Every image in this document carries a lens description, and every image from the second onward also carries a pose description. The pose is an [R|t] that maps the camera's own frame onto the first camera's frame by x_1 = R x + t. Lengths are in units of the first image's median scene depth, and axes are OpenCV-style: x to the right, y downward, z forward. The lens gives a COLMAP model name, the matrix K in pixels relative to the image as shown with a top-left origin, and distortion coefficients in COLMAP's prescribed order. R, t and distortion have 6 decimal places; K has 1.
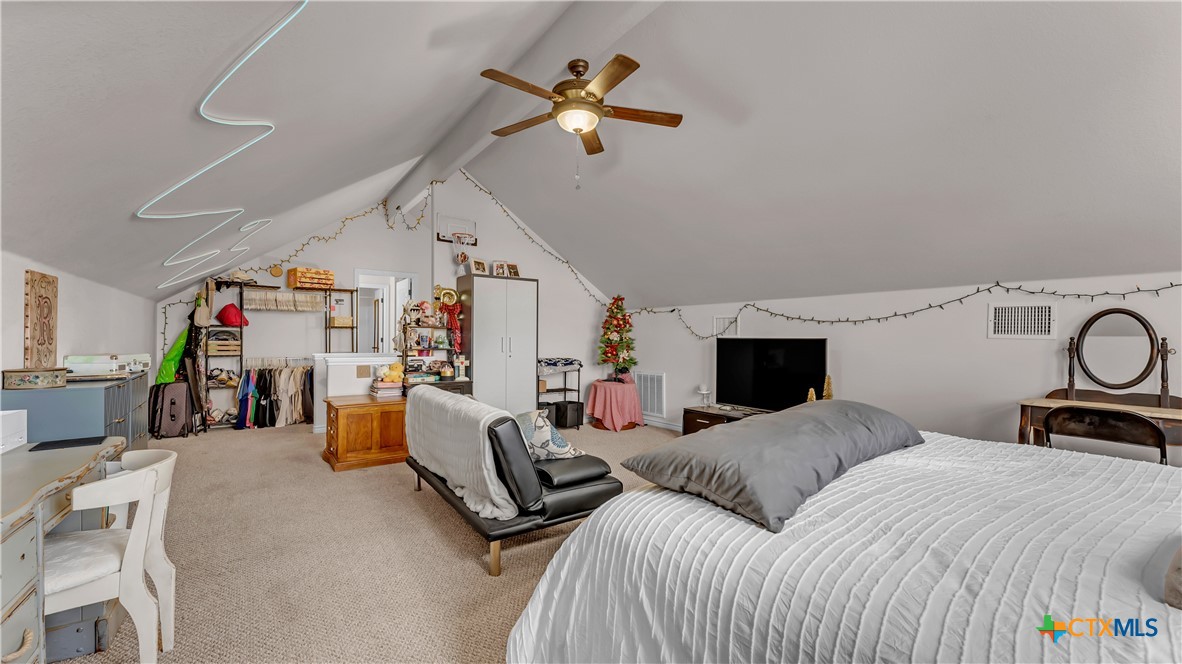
lens RADIAL K [[481.6, 0, 594.9], [0, 481.6, 334.8], [0, 0, 1]] dist [-0.000318, 0.000034]
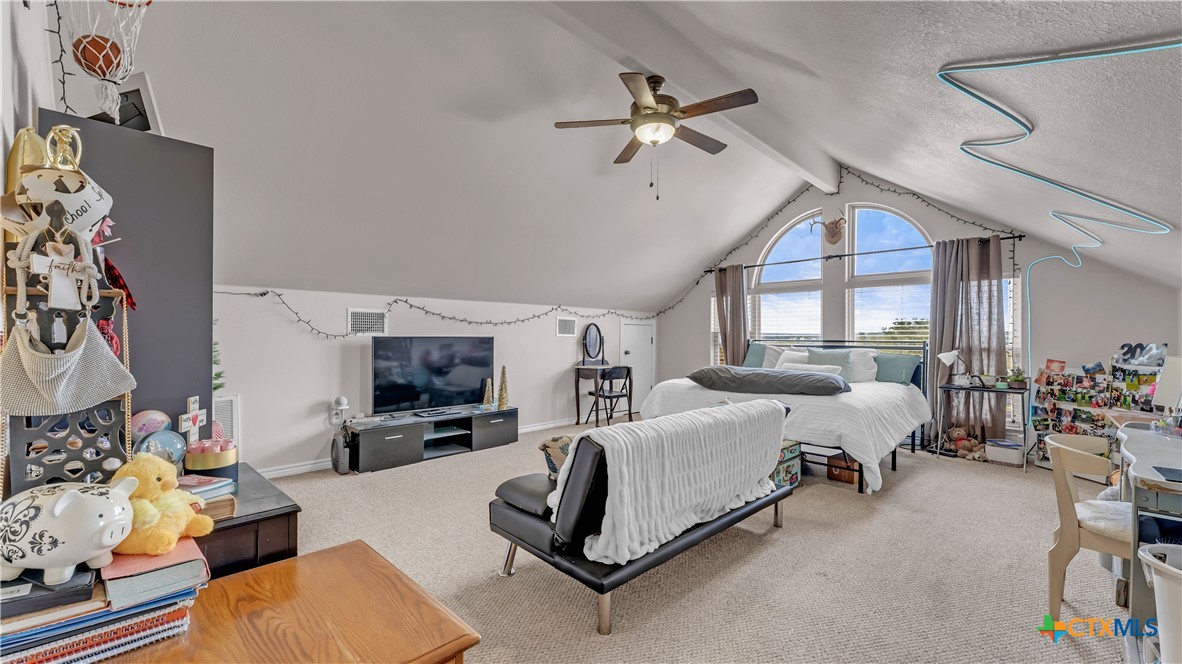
lens RADIAL K [[481.6, 0, 594.9], [0, 481.6, 334.8], [0, 0, 1]] dist [-0.000318, 0.000034]
pose [[-0.198196, 0.000339, 0.980162, -0.996978], [-0.007163, 0.999973, -0.001794, 0.003162], [-0.980136, -0.007377, -0.198189, 1.272872]]
